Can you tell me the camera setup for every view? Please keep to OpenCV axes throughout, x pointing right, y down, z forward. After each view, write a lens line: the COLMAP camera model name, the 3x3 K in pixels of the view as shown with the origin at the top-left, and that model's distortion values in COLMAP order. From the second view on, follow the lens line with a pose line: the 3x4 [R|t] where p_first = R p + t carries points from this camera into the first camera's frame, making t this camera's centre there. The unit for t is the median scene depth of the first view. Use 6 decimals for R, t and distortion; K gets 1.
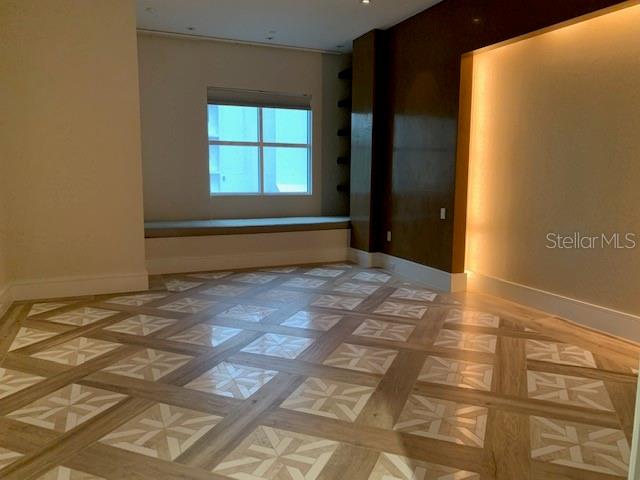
lens RADIAL K [[491.9, 0, 320.4], [0, 491.9, 239.8], [0, 0, 1]] dist [0.003529, 0.005884]
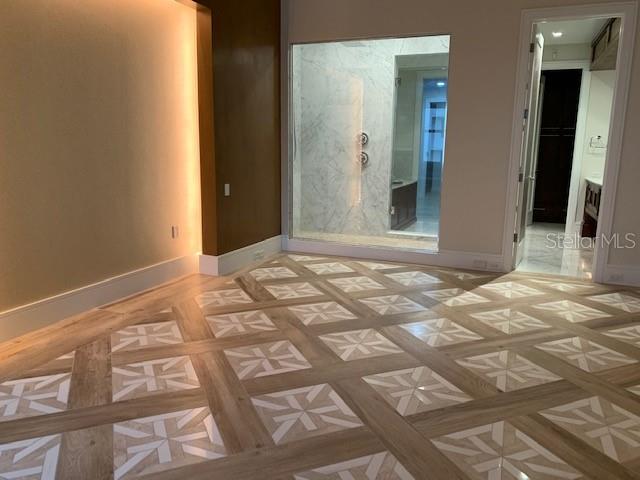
lens RADIAL K [[491.9, 0, 319.6], [0, 491.9, 239.5], [0, 0, 1]] dist [0.003529, 0.005884]
pose [[-0.707597, -0.148502, 0.690836, -0.537671], [0.075978, 0.956010, 0.283324, -0.250073], [-0.702520, 0.252968, -0.665186, 1.808653]]
